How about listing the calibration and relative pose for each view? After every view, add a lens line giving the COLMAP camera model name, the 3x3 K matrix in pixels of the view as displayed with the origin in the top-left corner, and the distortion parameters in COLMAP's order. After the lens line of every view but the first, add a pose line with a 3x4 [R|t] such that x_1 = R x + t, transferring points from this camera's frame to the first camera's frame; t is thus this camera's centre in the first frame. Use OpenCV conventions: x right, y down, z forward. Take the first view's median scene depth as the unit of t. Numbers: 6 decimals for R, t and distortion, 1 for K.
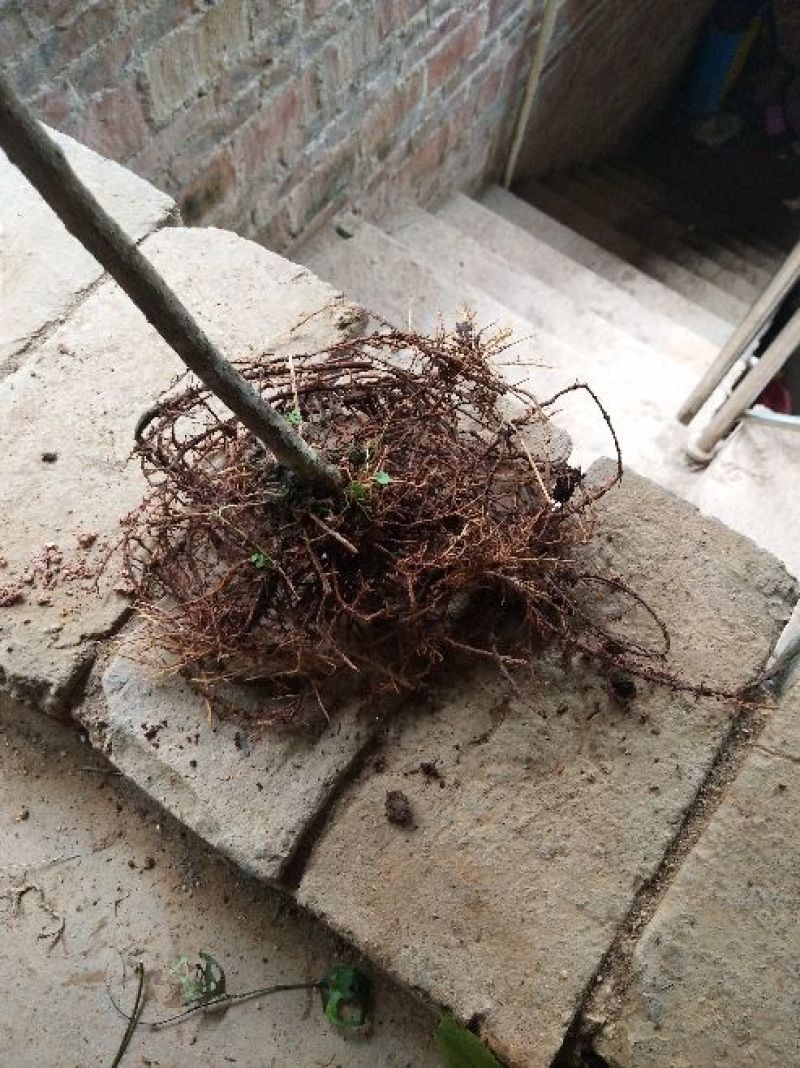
lens RADIAL K [[789.6, 0, 400.0], [0, 789.6, 534.0], [0, 0, 1]] dist [0.086698, -0.129346]
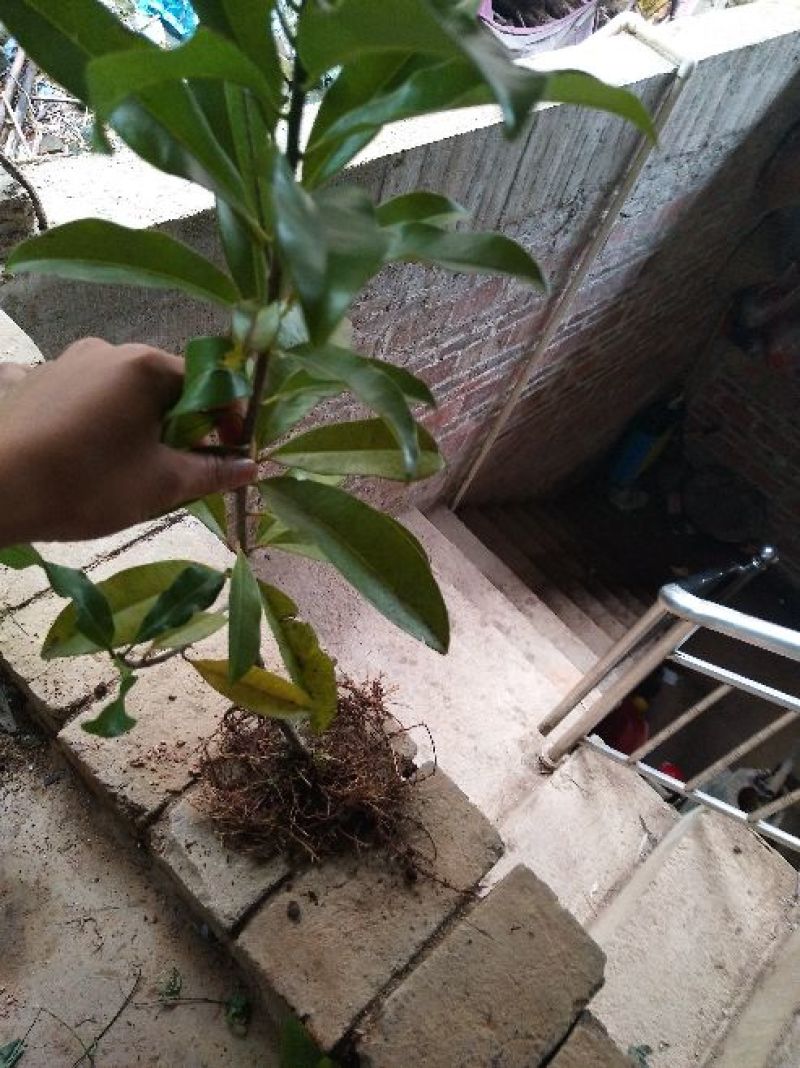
lens RADIAL K [[789.6, 0, 400.0], [0, 789.6, 534.0], [0, 0, 1]] dist [0.086698, -0.129346]
pose [[0.963737, 0.259573, 0.061908, -0.112191], [-0.230198, 0.926023, -0.299150, -0.007978], [-0.134980, 0.274050, 0.952196, -1.244099]]
